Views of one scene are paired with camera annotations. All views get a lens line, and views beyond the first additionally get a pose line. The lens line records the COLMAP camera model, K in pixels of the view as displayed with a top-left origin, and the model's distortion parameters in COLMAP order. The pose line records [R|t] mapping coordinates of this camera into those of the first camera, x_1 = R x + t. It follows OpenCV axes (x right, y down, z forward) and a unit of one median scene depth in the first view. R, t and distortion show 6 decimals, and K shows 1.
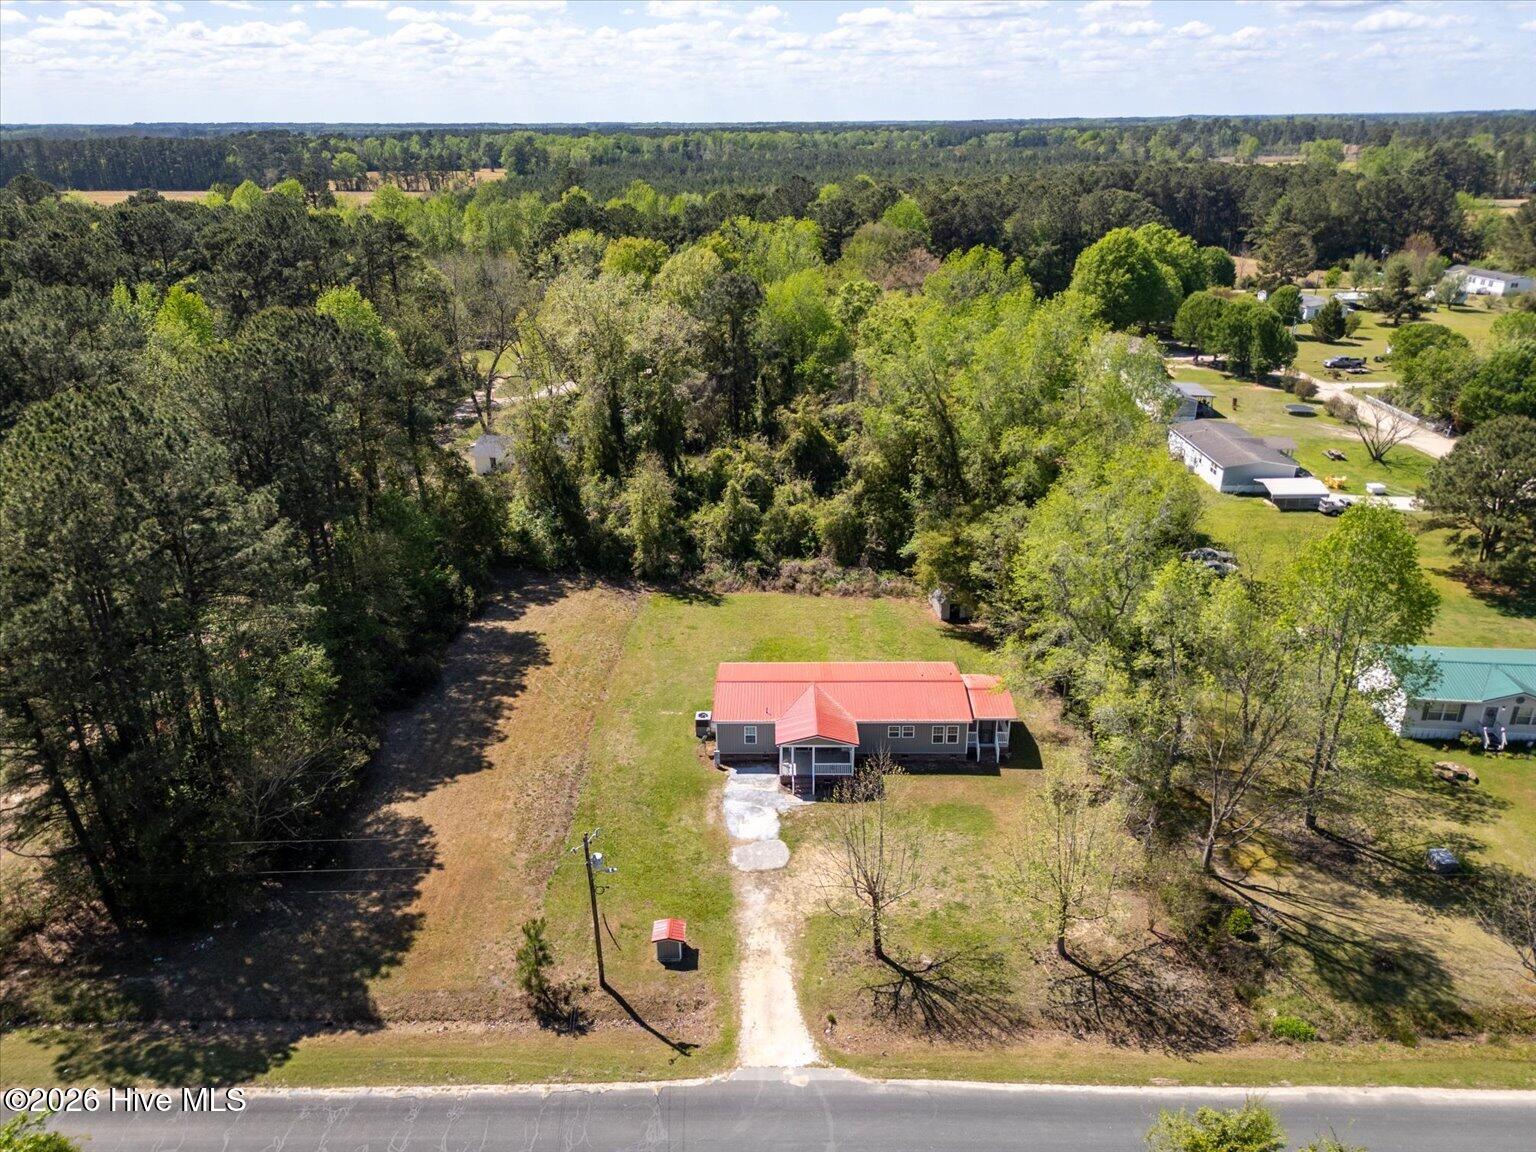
lens RADIAL K [[1085.6, 0, 760.8], [0, 1085.6, 581.2], [0, 0, 1]] dist [0.069416, -0.056334]
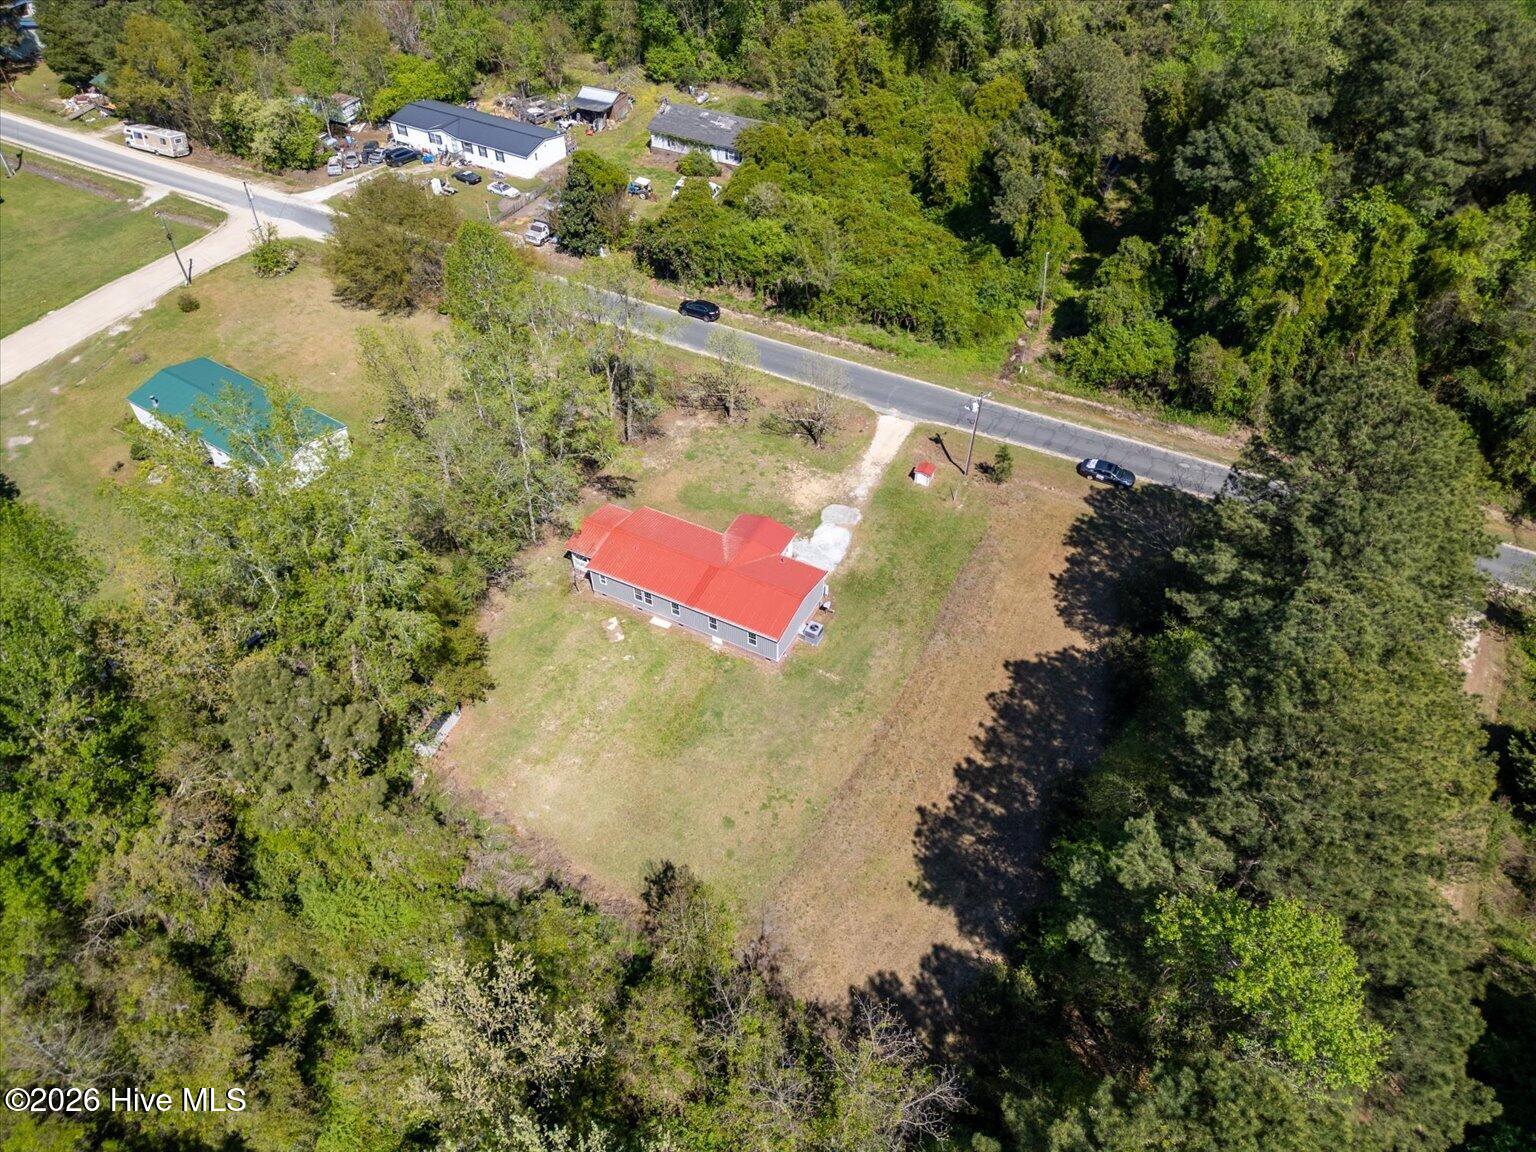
lens RADIAL K [[1085.6, 0, 768.9], [0, 1085.6, 564.9], [0, 0, 1]] dist [0.069416, -0.056334]
pose [[-0.891952, -0.307222, 0.331717, -0.353549], [0.180317, 0.431089, 0.884109, -0.873052], [-0.414617, 0.848397, -0.329113, 1.320947]]
